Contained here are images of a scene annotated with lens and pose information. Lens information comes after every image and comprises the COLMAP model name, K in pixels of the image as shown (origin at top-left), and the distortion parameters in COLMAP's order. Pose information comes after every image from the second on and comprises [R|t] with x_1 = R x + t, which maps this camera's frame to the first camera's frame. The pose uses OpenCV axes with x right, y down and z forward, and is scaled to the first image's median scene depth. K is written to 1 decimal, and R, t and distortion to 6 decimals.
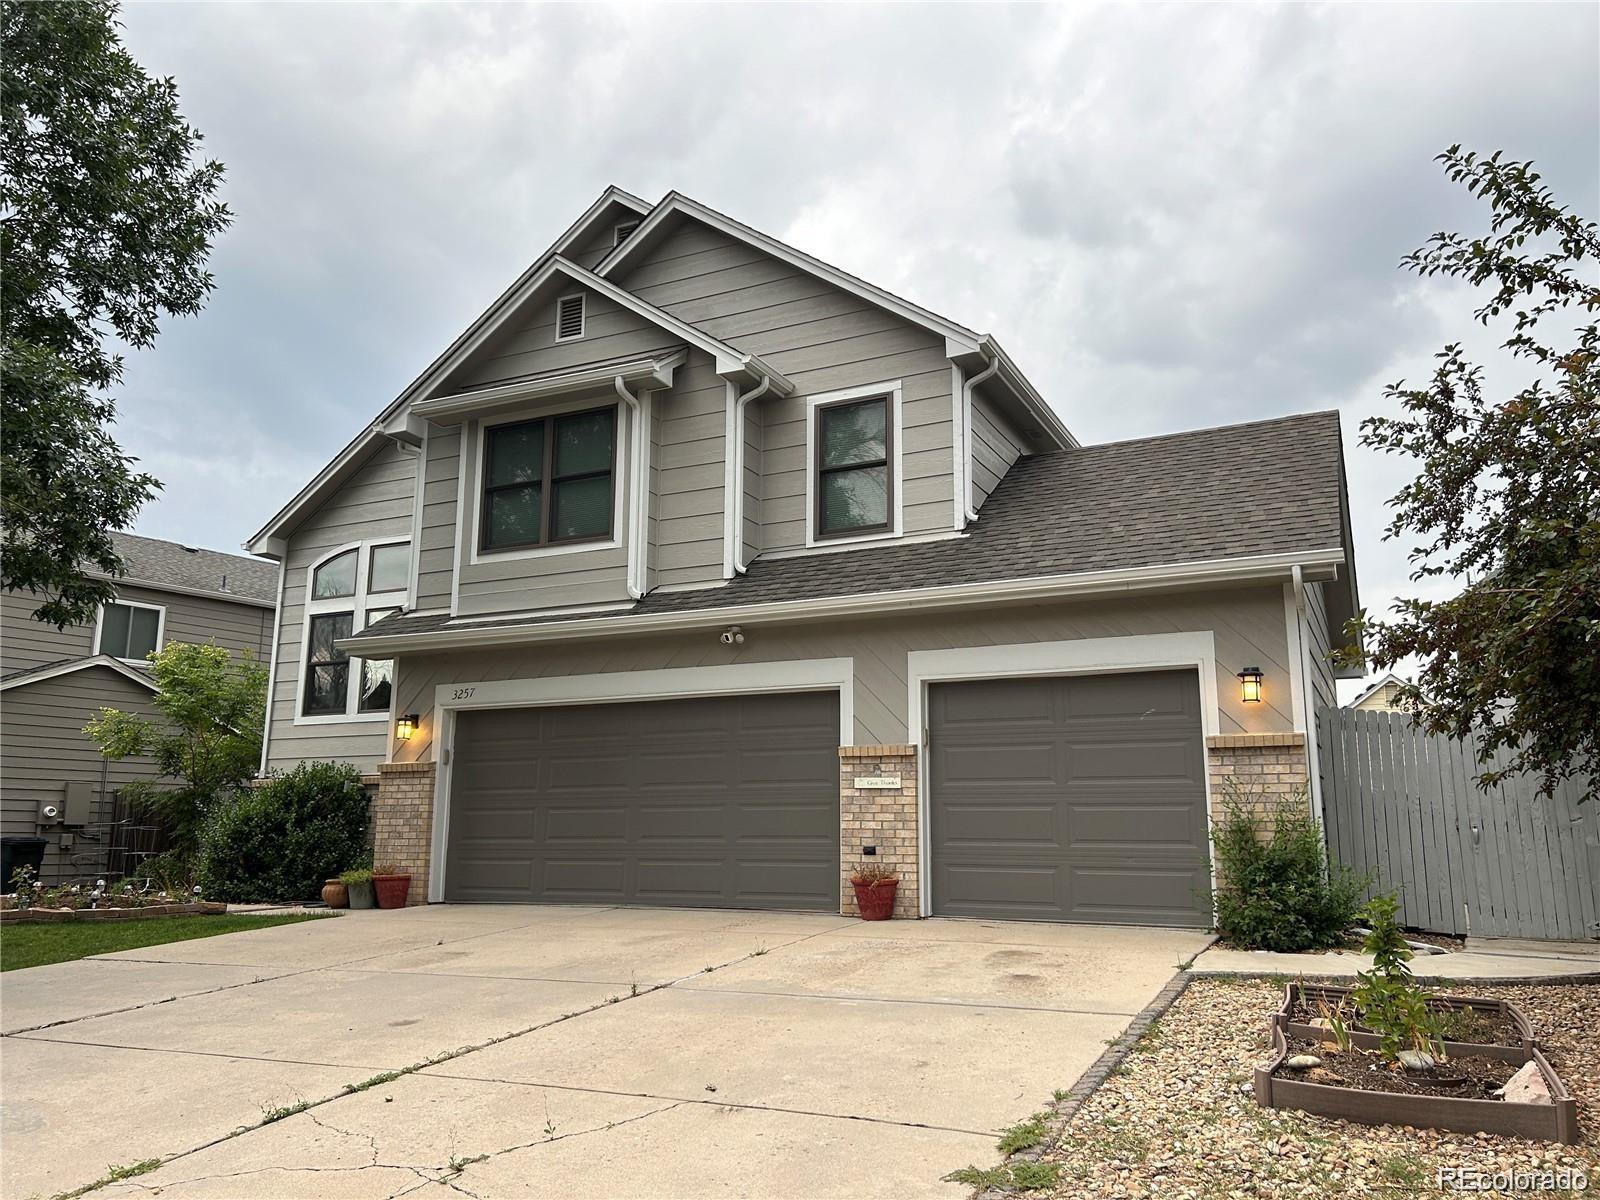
lens RADIAL K [[1203.0, 0, 800.0], [0, 1203.0, 600.0], [0, 0, 1]] dist [0.010402, -0.002452]
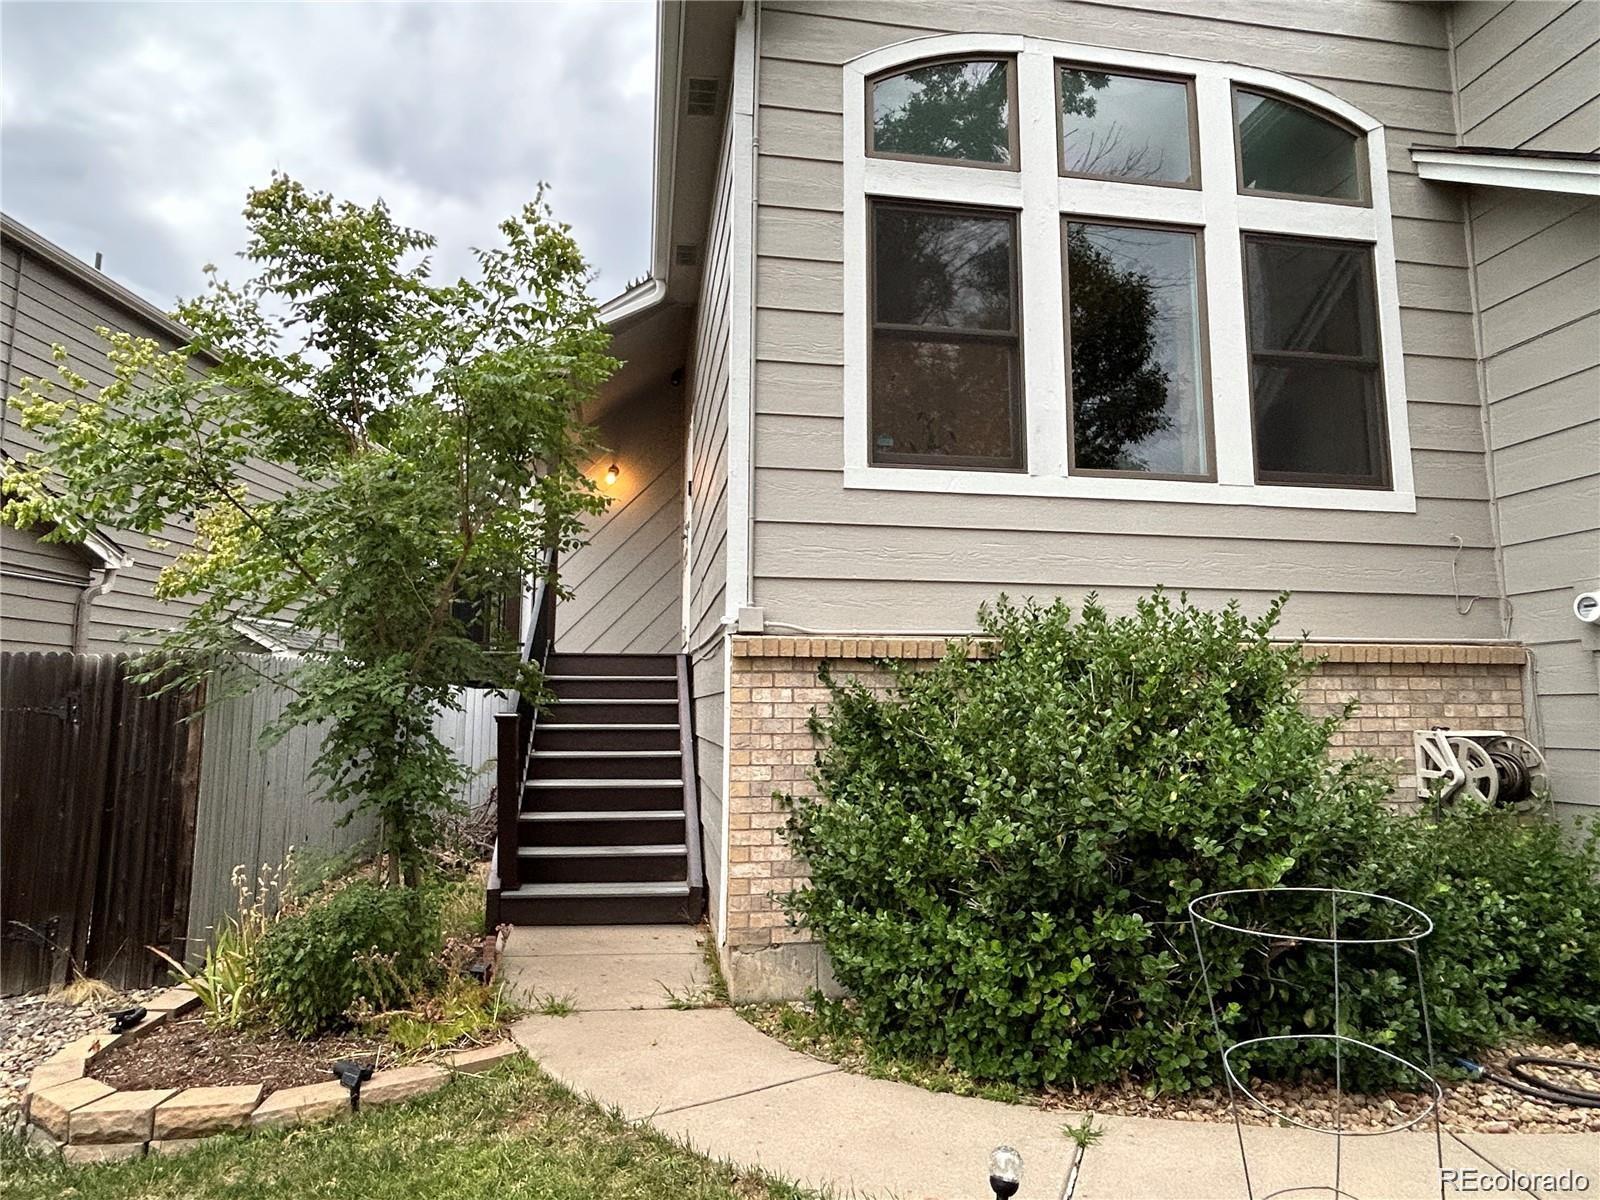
lens RADIAL K [[968.9, 0, 798.2], [0, 968.9, 570.9], [0, 0, 1]] dist [0.005756, 0.000604]
pose [[0.816467, 0.083136, 0.571376, -0.751410], [-0.117790, 0.992752, 0.023868, 0.156352], [-0.565250, -0.086789, 0.820341, 0.982705]]
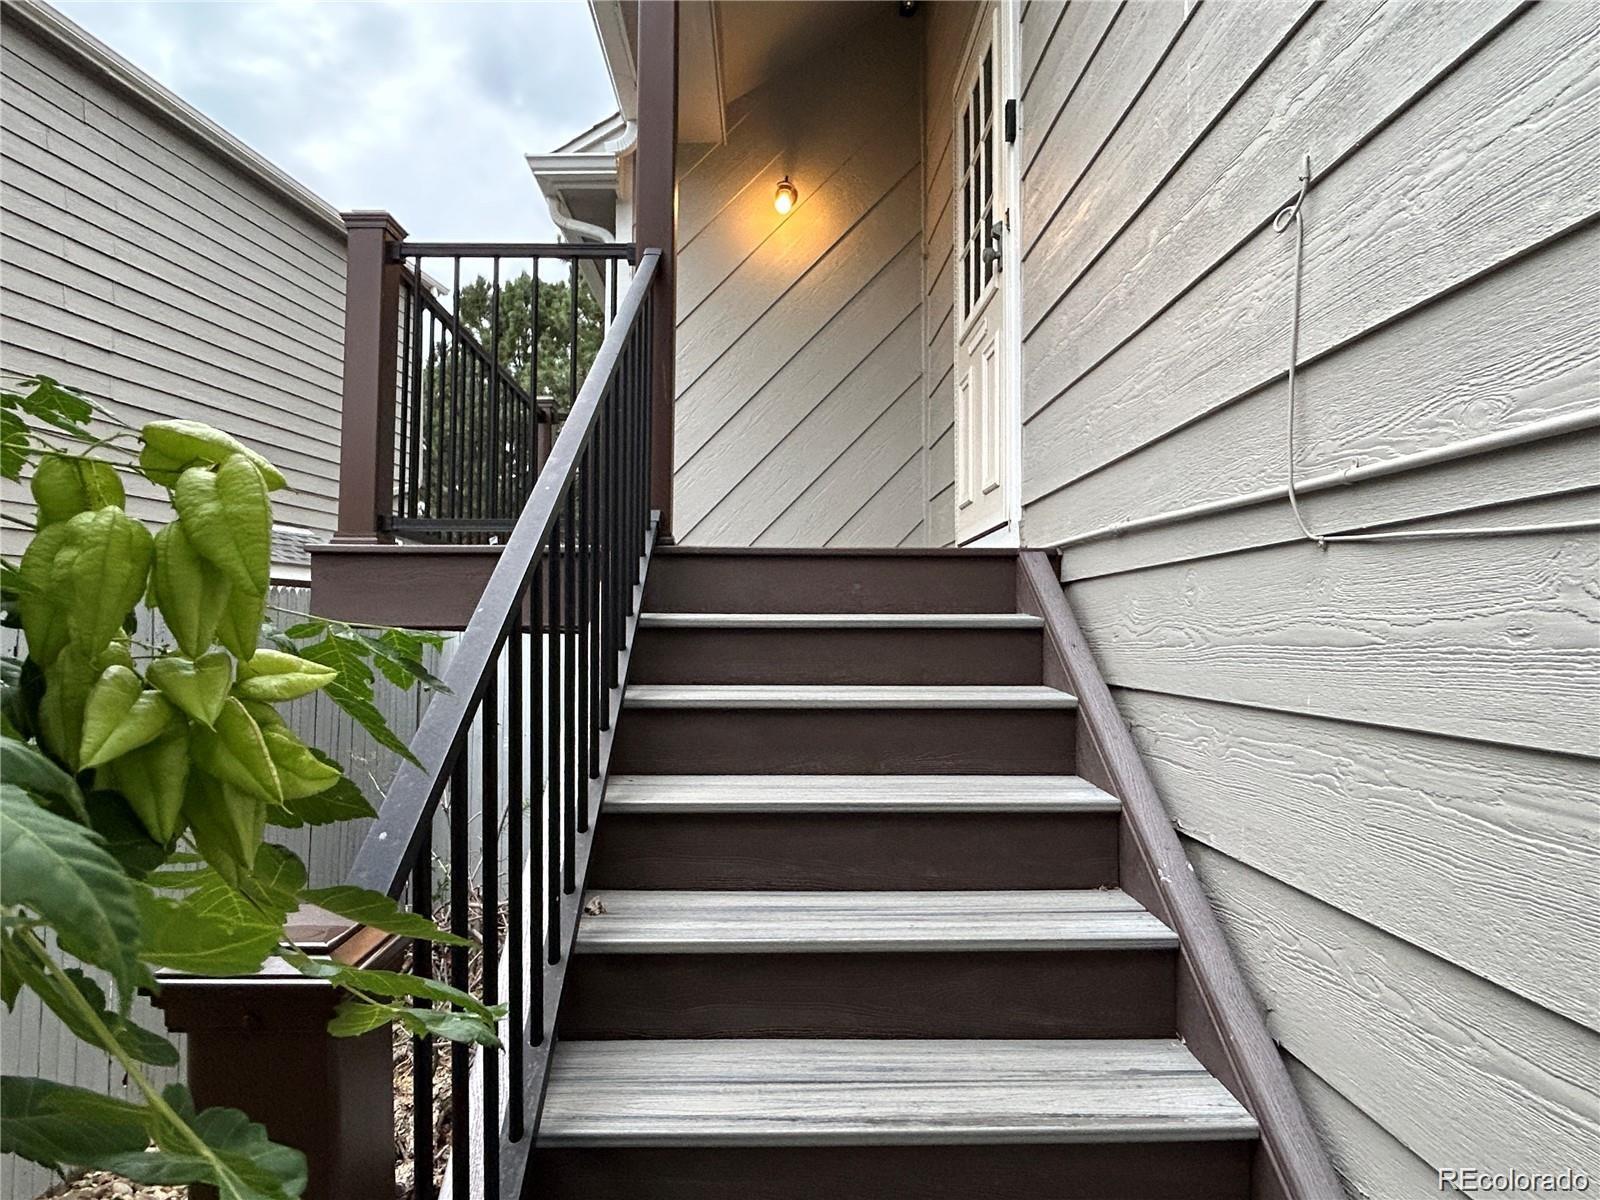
lens RADIAL K [[968.9, 0, 798.2], [0, 968.9, 570.9], [0, 0, 1]] dist [0.005756, 0.000604]
pose [[0.885888, 0.025515, 0.463197, -0.599378], [-0.088780, 0.989356, 0.115298, 0.216547], [-0.455324, -0.143264, 0.878724, 1.362612]]
